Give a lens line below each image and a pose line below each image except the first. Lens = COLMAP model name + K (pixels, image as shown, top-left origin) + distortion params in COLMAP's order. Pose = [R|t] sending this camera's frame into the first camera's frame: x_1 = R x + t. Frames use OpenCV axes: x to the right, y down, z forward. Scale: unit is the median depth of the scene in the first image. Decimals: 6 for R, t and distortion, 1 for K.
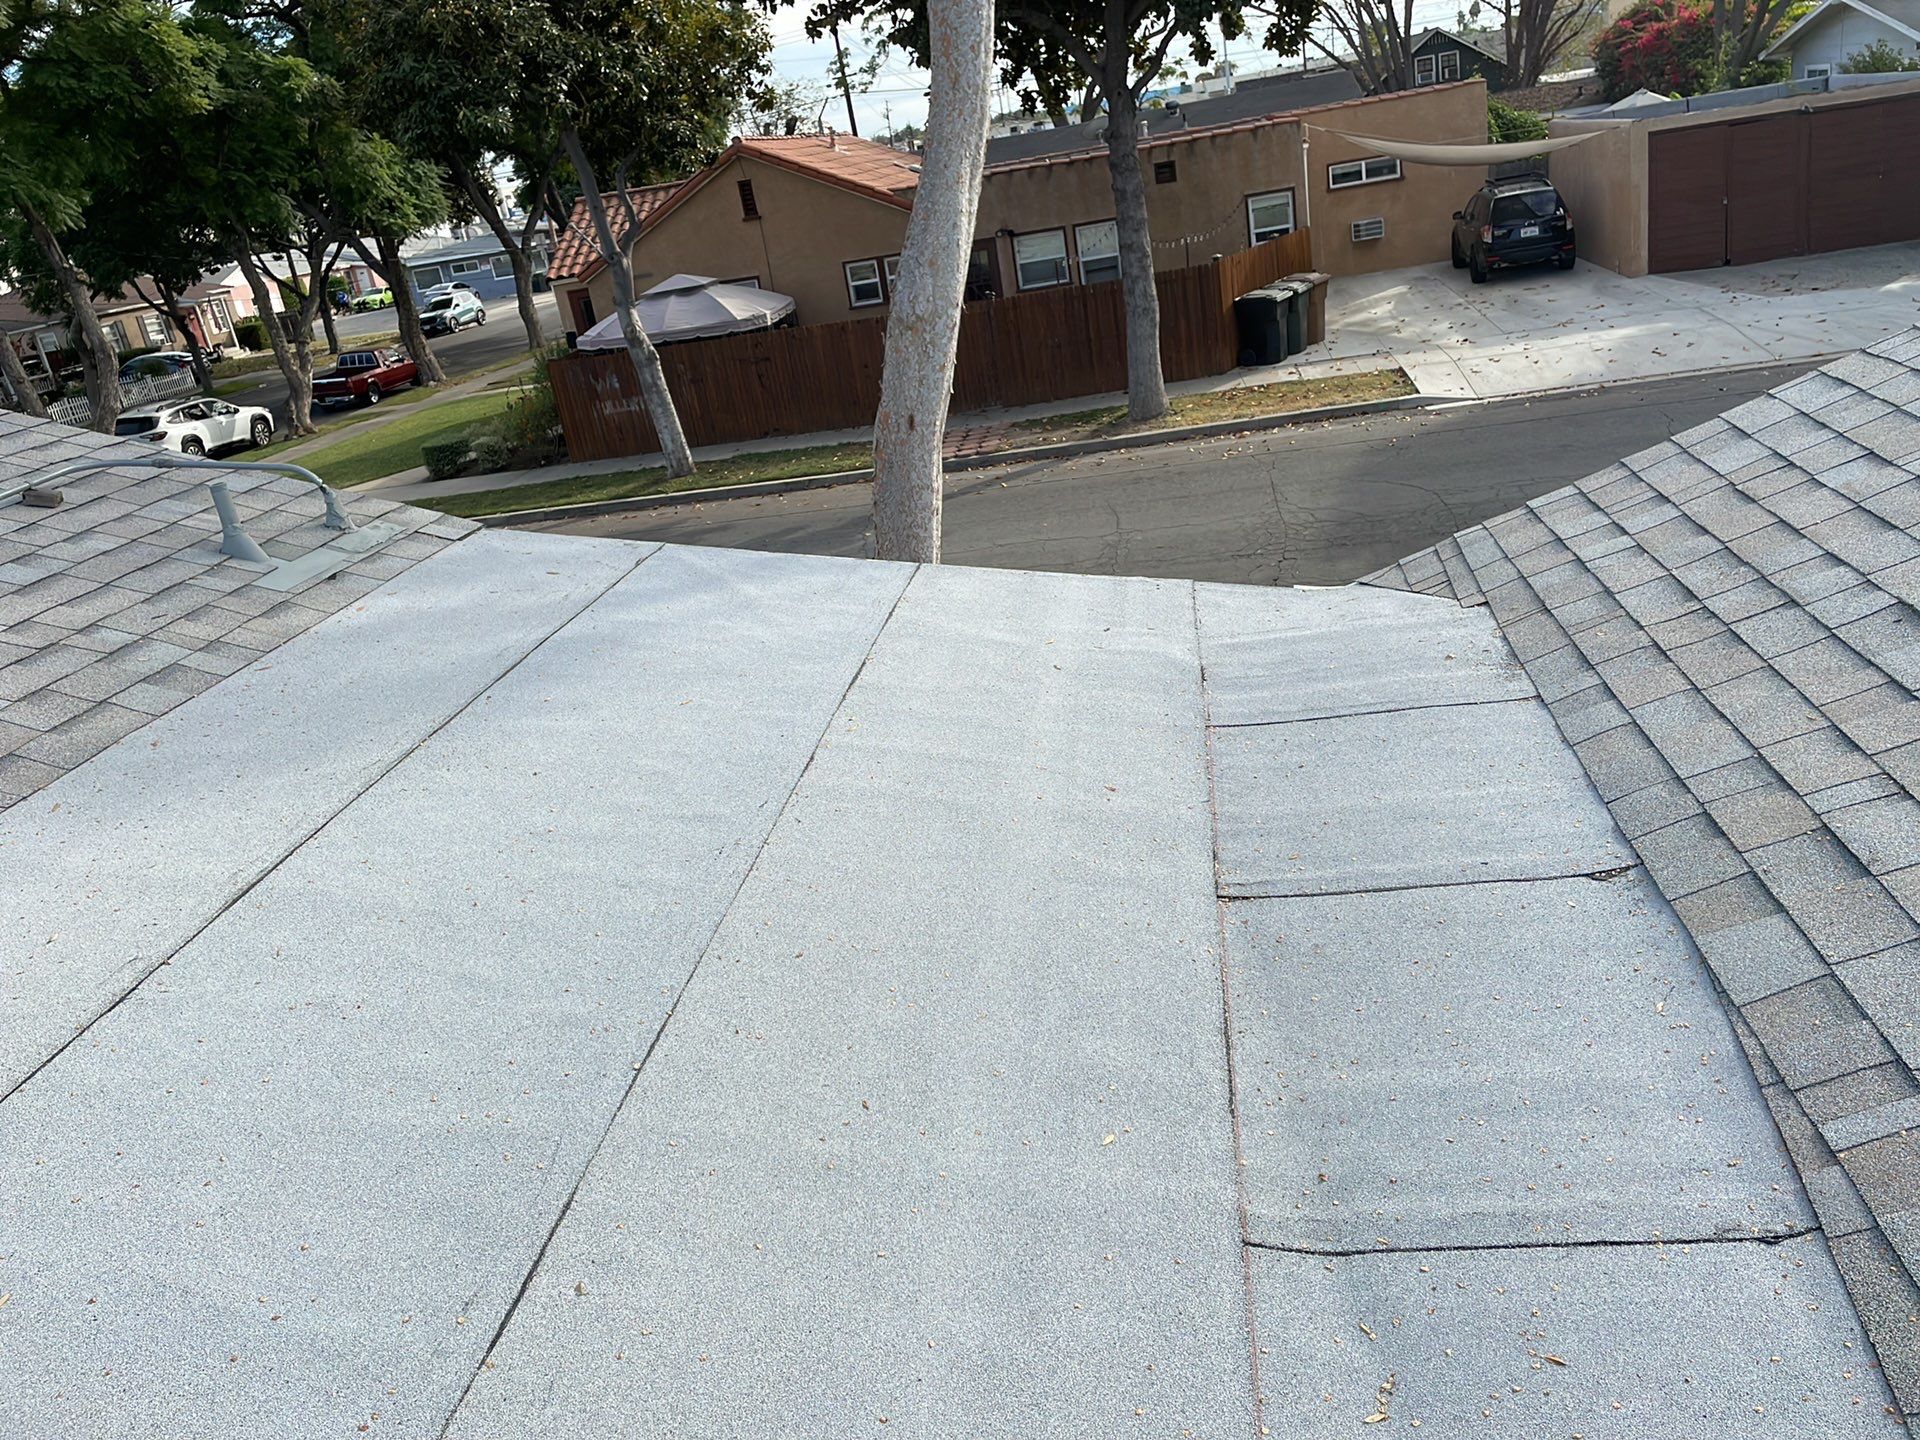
lens RADIAL K [[1440.8, 0, 951.4], [0, 1440.8, 685.7], [0, 0, 1]] dist [0.083555, -0.108256]
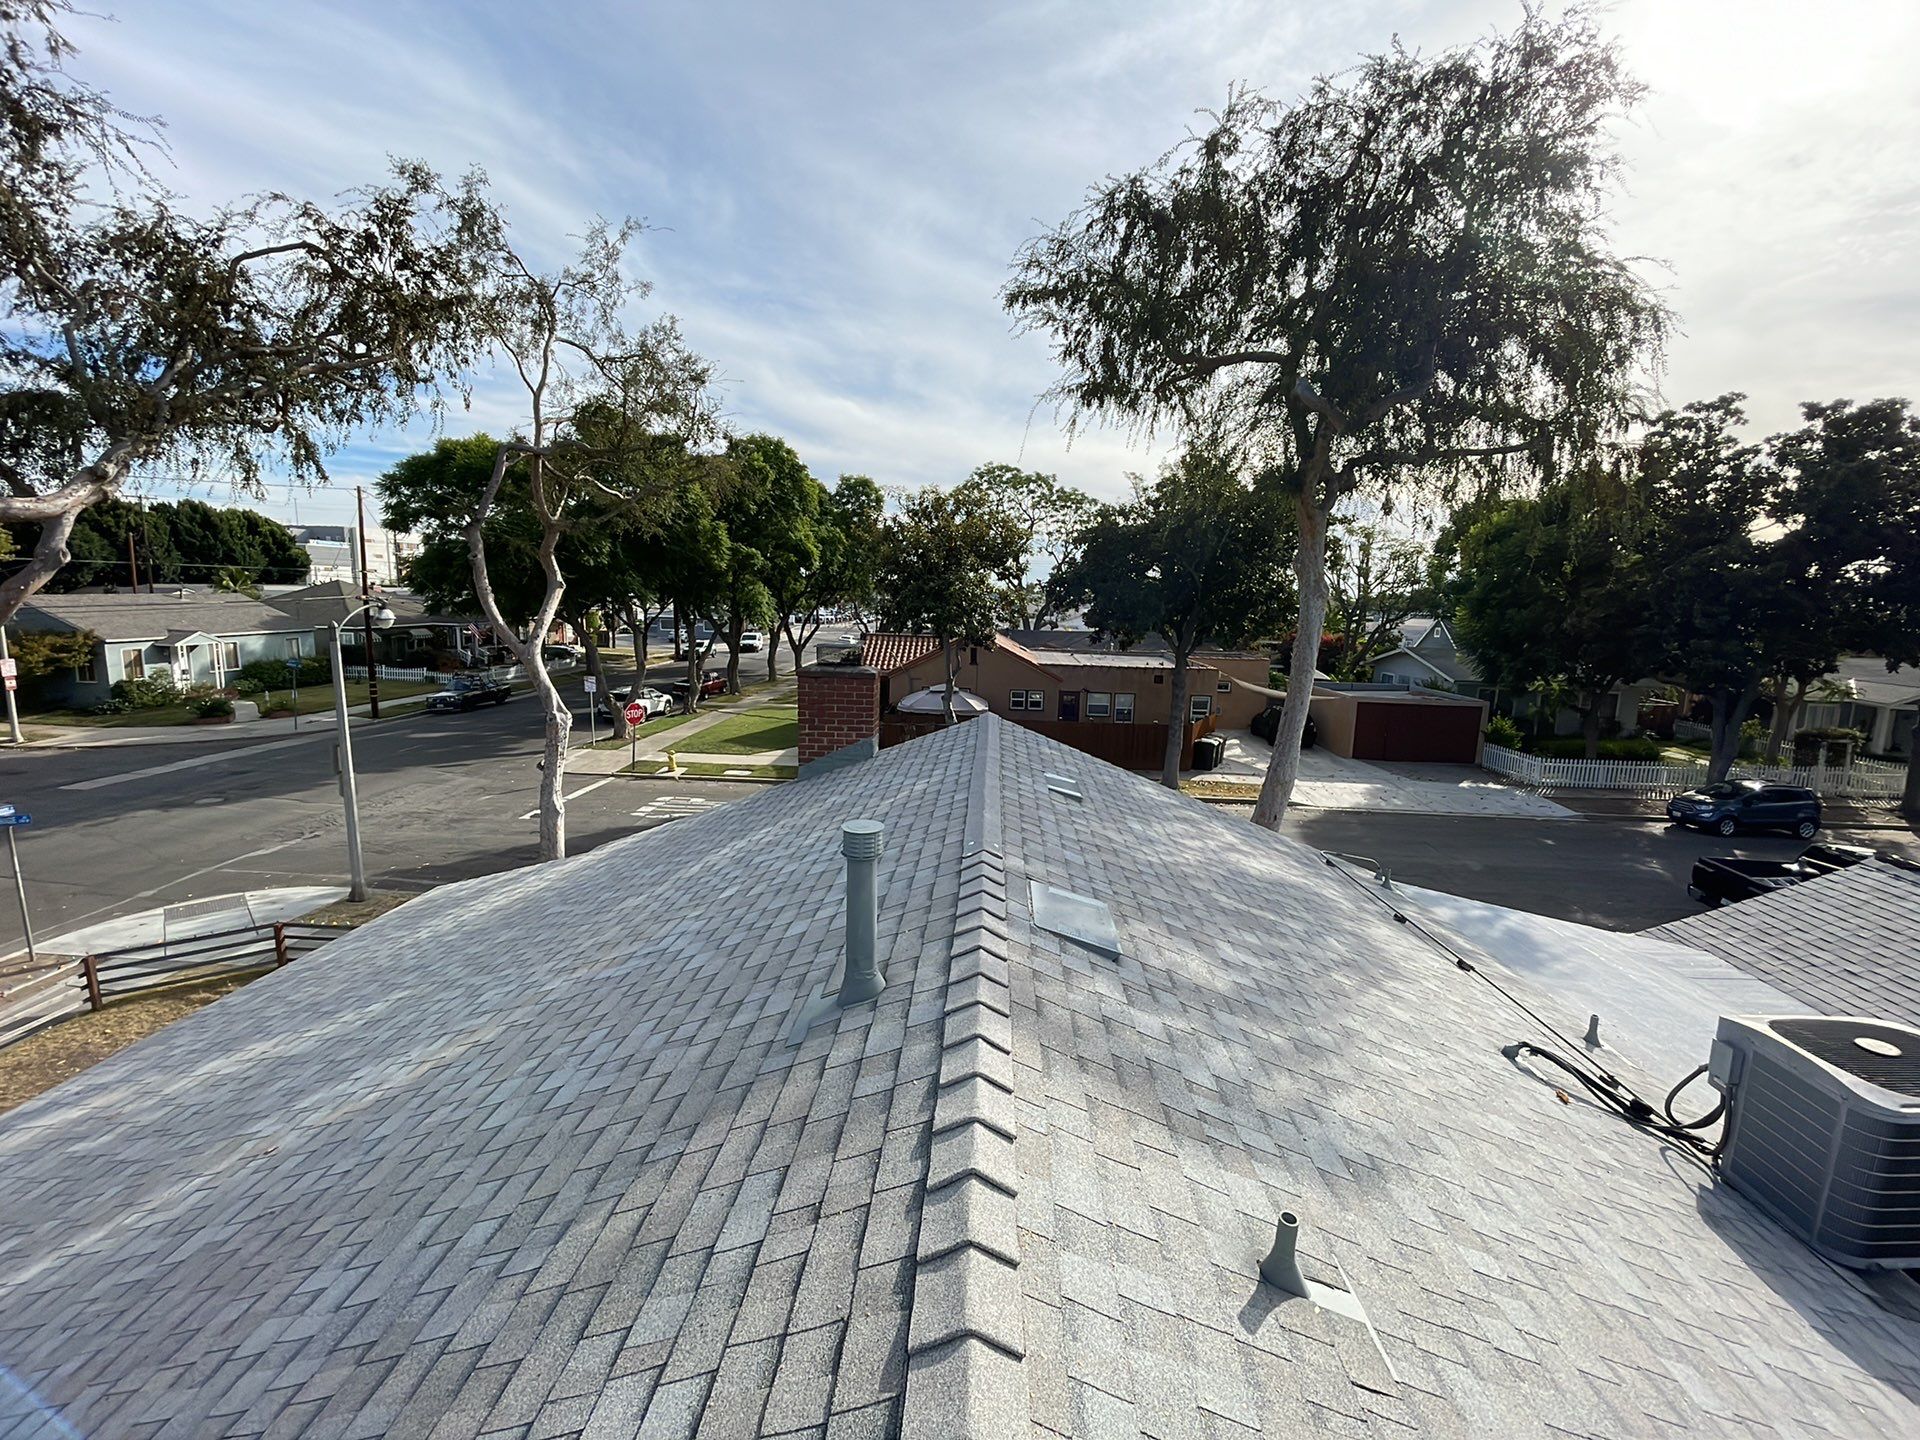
lens RADIAL K [[780.1, 0, 962.7], [0, 780.1, 715.1], [0, 0, 1]] dist [0.019669, -0.019740]
pose [[0.976834, 0.170602, 0.129192, -1.883757], [-0.140553, 0.966707, -0.213829, 0.059668], [-0.161370, 0.190717, 0.968291, -0.818877]]
